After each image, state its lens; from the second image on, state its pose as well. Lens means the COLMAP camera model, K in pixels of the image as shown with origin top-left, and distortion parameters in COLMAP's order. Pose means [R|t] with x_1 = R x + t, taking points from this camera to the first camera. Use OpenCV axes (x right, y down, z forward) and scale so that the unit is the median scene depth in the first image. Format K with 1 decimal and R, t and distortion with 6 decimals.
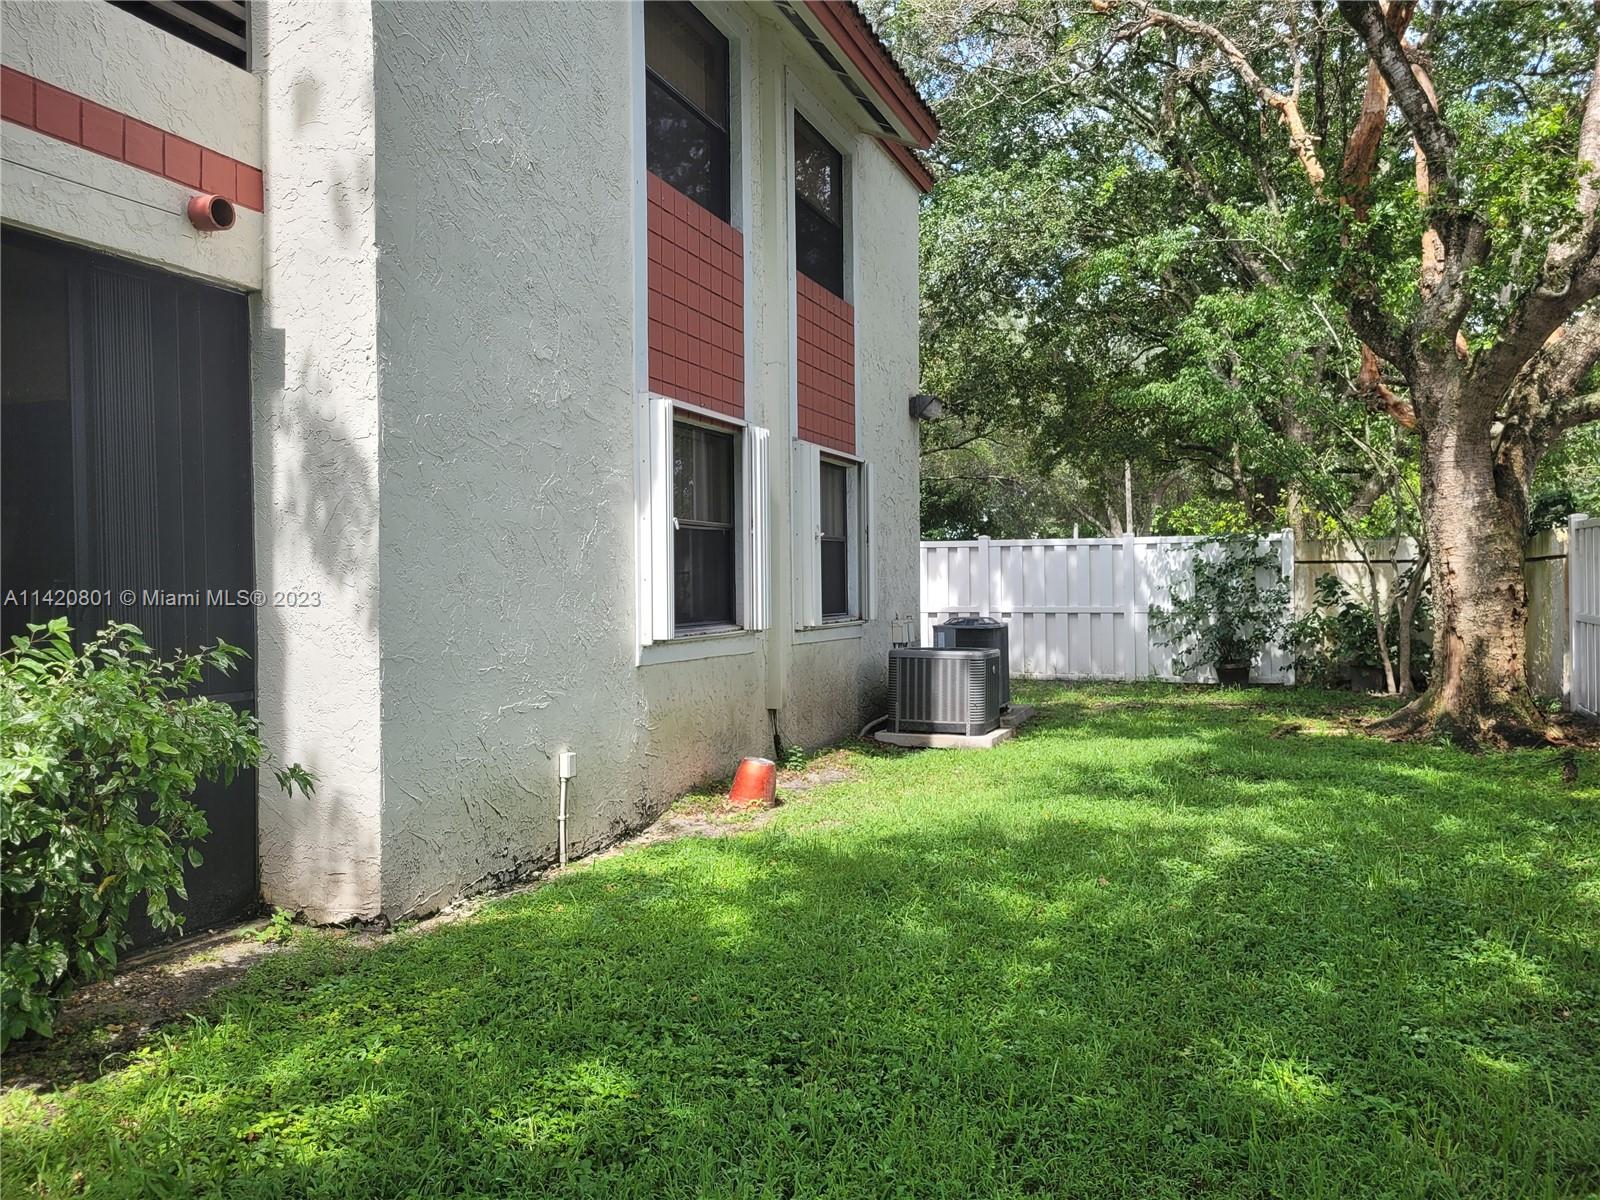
lens RADIAL K [[1202.1, 0, 798.4], [0, 1202.1, 594.6], [0, 0, 1]] dist [0.059344, -0.046773]
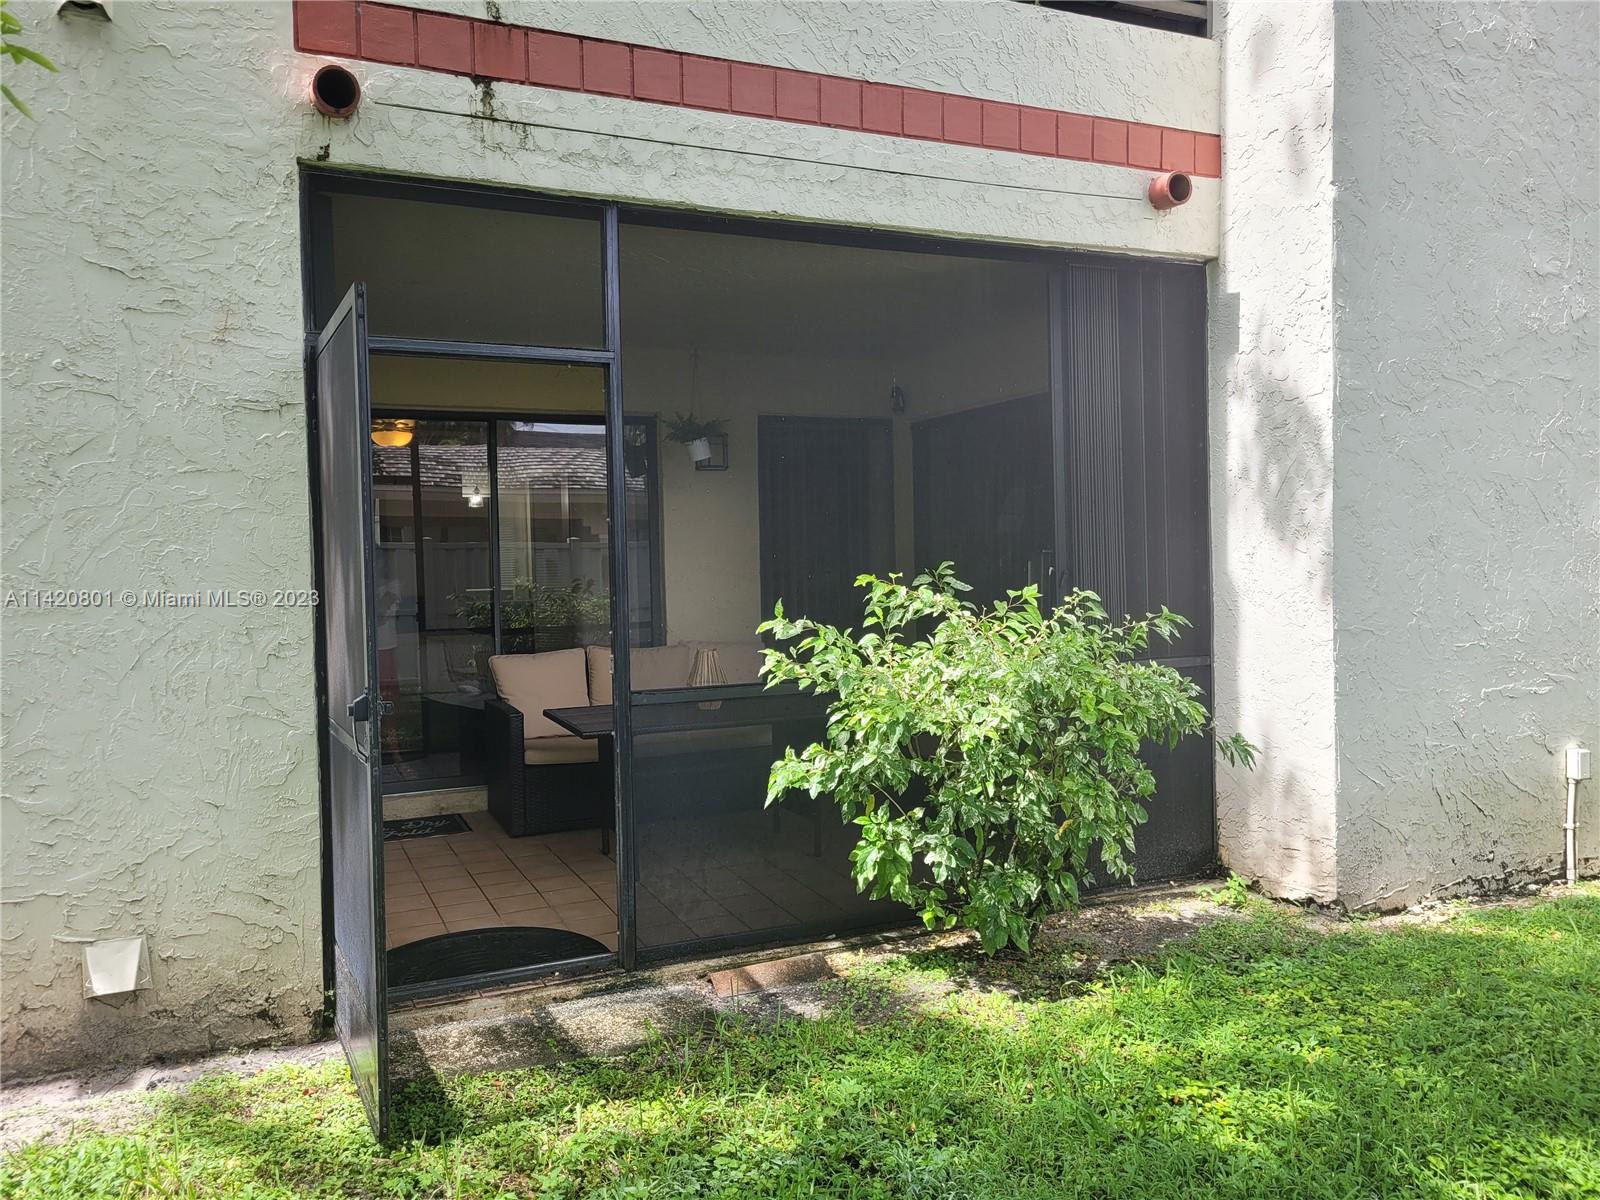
lens RADIAL K [[1202.1, 0, 802.2], [0, 1202.1, 601.0], [0, 0, 1]] dist [0.059344, -0.046773]
pose [[0.713870, 0.015630, -0.700104, 0.018977], [0.009689, 0.999435, 0.032192, -0.003407], [0.700212, -0.029764, 0.713315, 0.044769]]
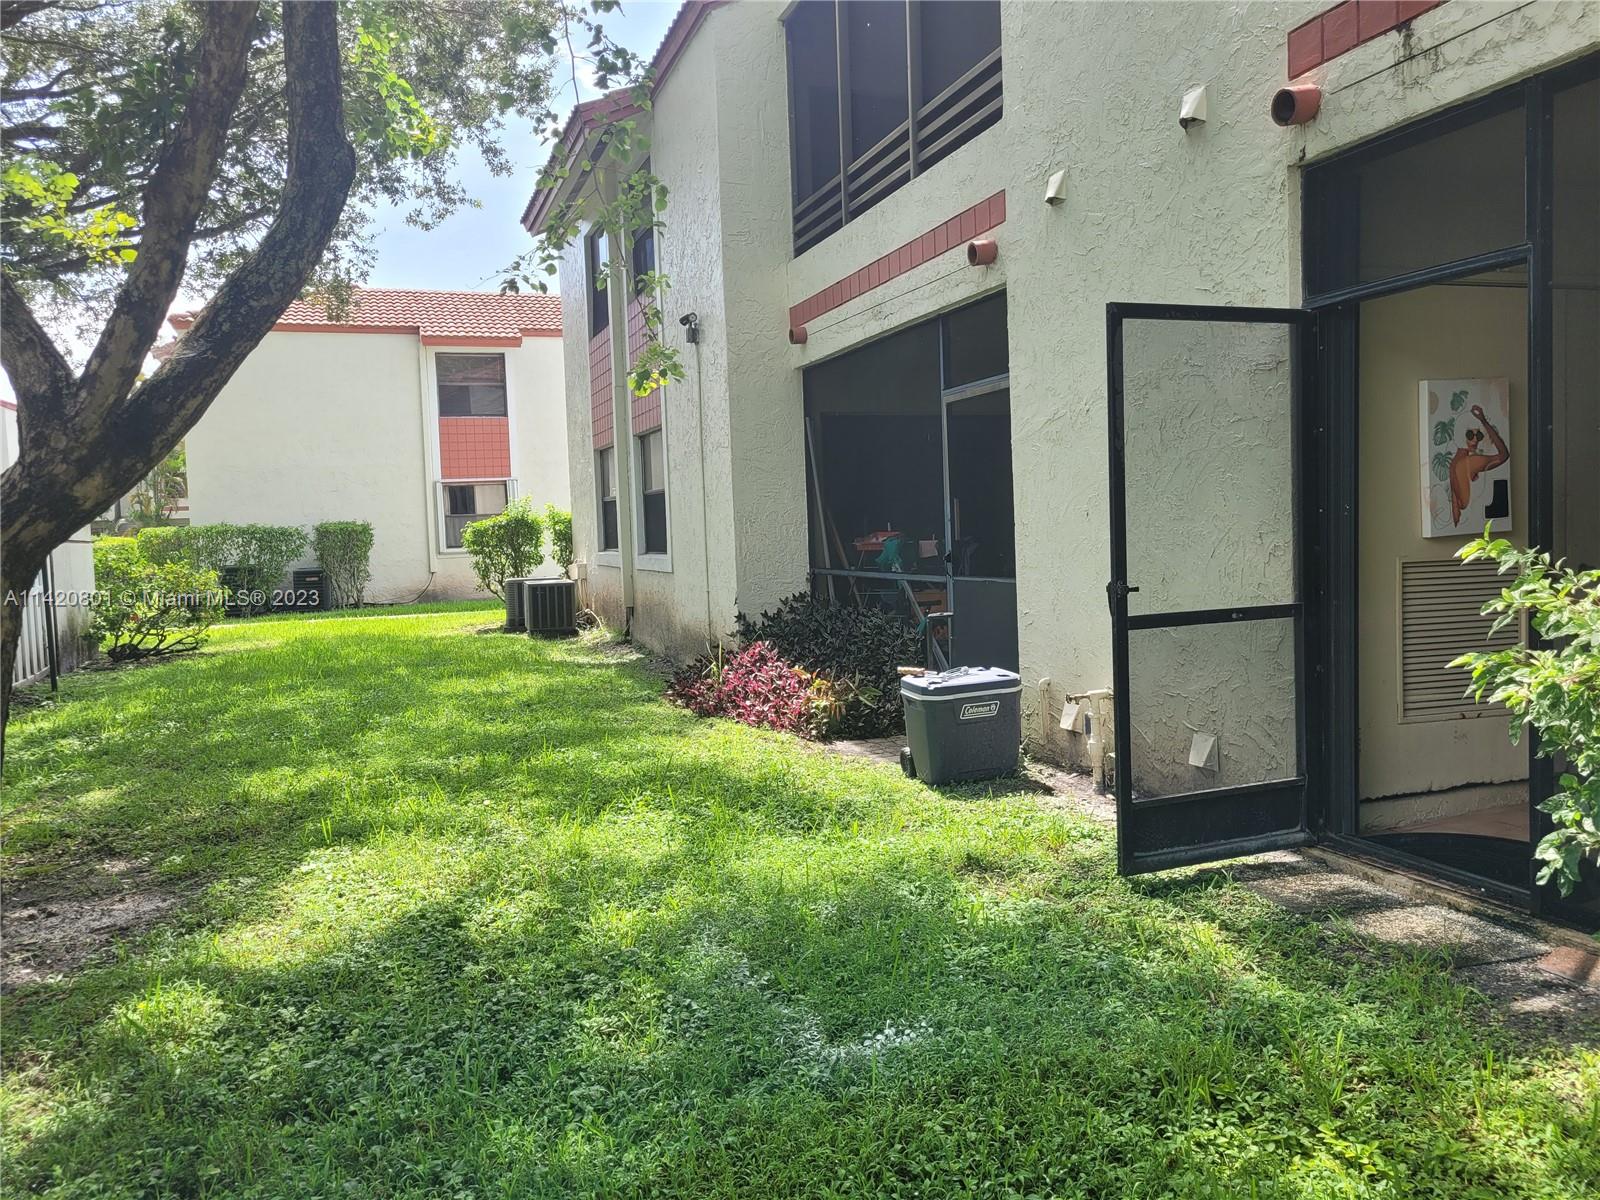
lens RADIAL K [[1202.1, 0, 794.2], [0, 1202.1, 594.3], [0, 0, 1]] dist [0.059344, -0.046773]
pose [[-0.754975, 0.070945, -0.651905, 0.245899], [0.034536, 0.997052, 0.068511, 0.003348], [0.654844, 0.029210, -0.755199, 0.989031]]
